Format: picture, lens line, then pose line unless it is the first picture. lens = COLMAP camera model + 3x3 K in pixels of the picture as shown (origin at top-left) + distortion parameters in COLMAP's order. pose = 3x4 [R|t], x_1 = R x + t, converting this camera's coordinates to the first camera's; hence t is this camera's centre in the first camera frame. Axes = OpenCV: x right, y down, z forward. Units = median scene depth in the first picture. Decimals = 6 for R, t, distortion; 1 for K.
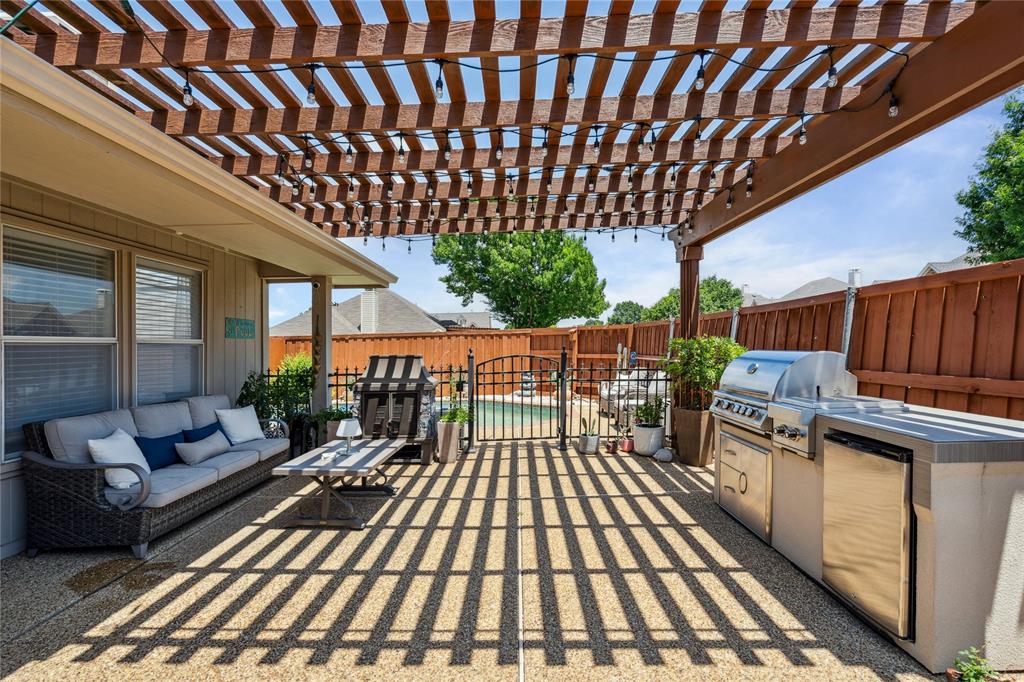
lens RADIAL K [[483.2, 0, 512.0], [0, 483.2, 341.0], [0, 0, 1]] dist [0.000081, -0.000126]
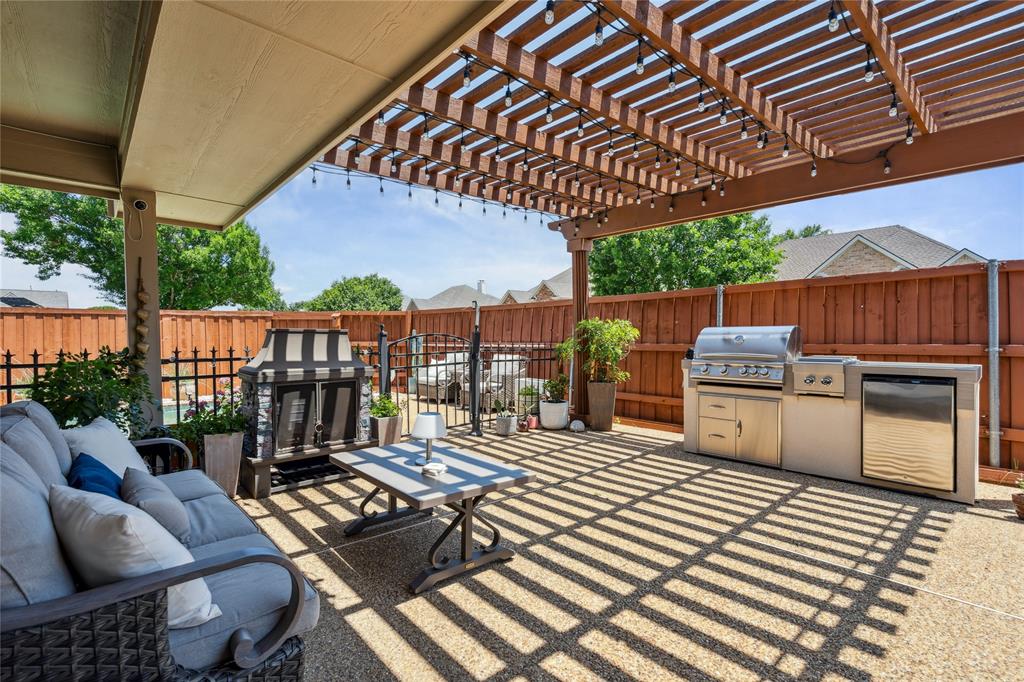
lens RADIAL K [[469.9, 0, 516.3], [0, 469.9, 344.0], [0, 0, 1]] dist [-0.003960, -0.000055]
pose [[0.727006, 0.003599, 0.686622, -0.636002], [-0.013694, 0.999863, 0.009258, 0.052786], [-0.686495, -0.016133, 0.726955, 0.395661]]
